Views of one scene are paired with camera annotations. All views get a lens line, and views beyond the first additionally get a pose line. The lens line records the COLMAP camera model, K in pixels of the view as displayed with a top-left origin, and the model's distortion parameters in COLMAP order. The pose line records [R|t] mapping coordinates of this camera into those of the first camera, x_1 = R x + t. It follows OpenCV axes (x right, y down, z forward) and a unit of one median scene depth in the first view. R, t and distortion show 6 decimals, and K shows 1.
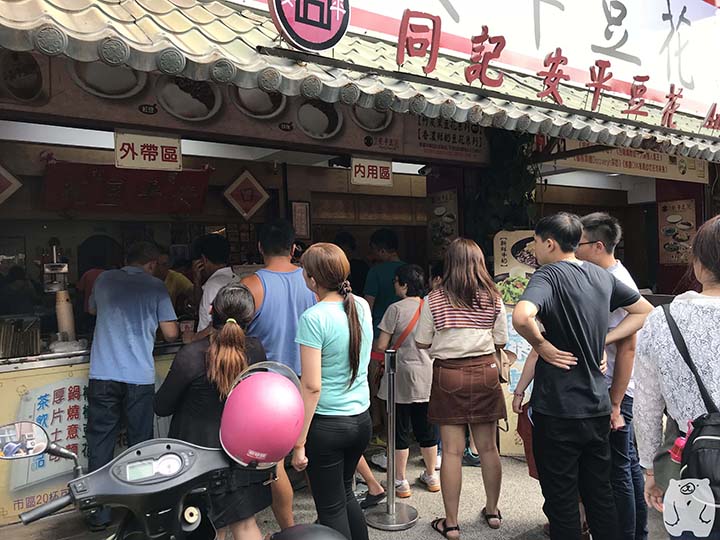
lens RADIAL K [[591.5, 0, 360.0], [0, 591.5, 270.0], [0, 0, 1]] dist [0.077233, -0.103287]
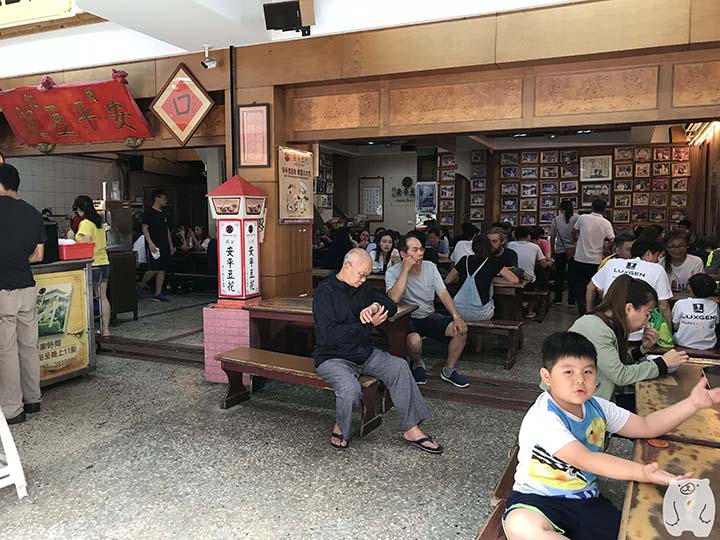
lens RADIAL K [[591.5, 0, 360.0], [0, 591.5, 270.0], [0, 0, 1]] dist [0.077233, -0.103287]
pose [[0.502511, 0.113927, -0.857032, 0.331692], [-0.031701, 0.993041, 0.113419, -0.013208], [0.863990, -0.029825, 0.502625, 0.512958]]
